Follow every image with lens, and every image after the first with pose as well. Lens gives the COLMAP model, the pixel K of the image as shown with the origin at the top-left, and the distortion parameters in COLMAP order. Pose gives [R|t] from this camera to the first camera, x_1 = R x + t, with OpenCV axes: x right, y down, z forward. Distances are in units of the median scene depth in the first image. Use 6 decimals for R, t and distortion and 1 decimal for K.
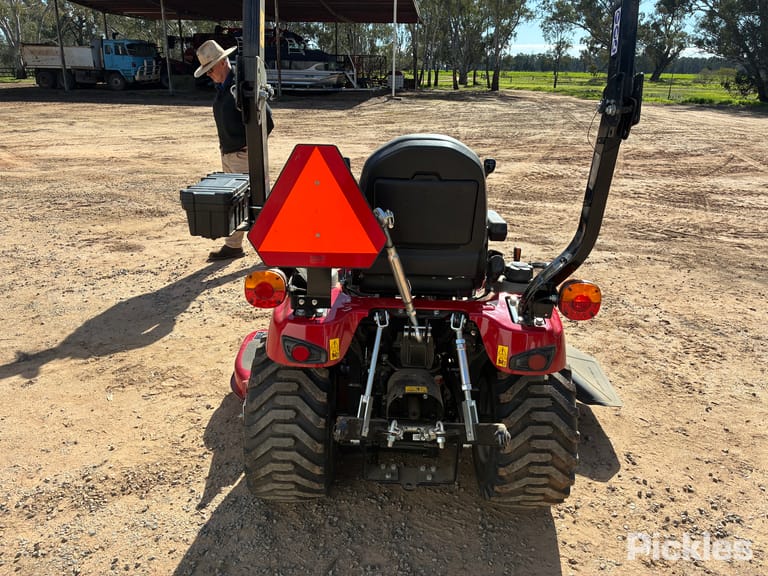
lens RADIAL K [[583.9, 0, 387.8], [0, 583.9, 282.1], [0, 0, 1]] dist [0.047989, -0.073622]
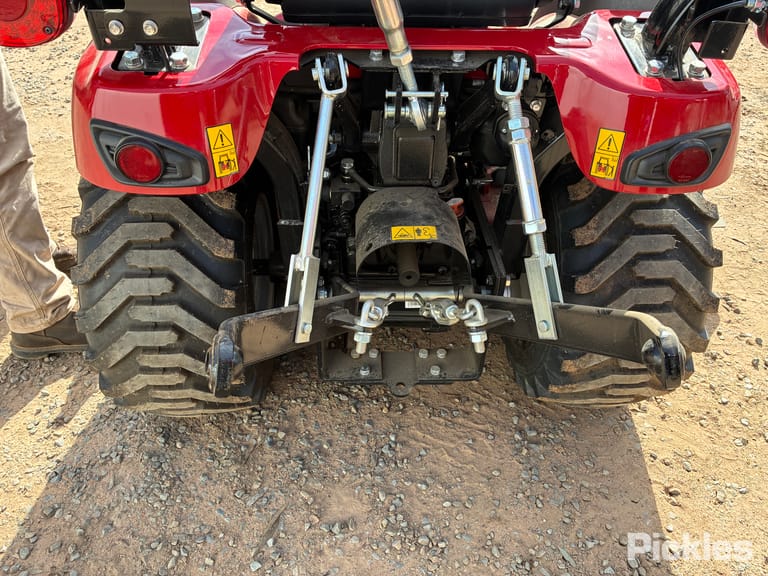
lens RADIAL K [[583.9, 0, 387.8], [0, 583.9, 282.1], [0, 0, 1]] dist [0.047989, -0.073622]
pose [[0.999015, -0.037106, 0.024338, 0.013673], [0.026974, 0.943271, 0.330925, 0.061624], [-0.035236, -0.329943, 0.943343, 0.518714]]
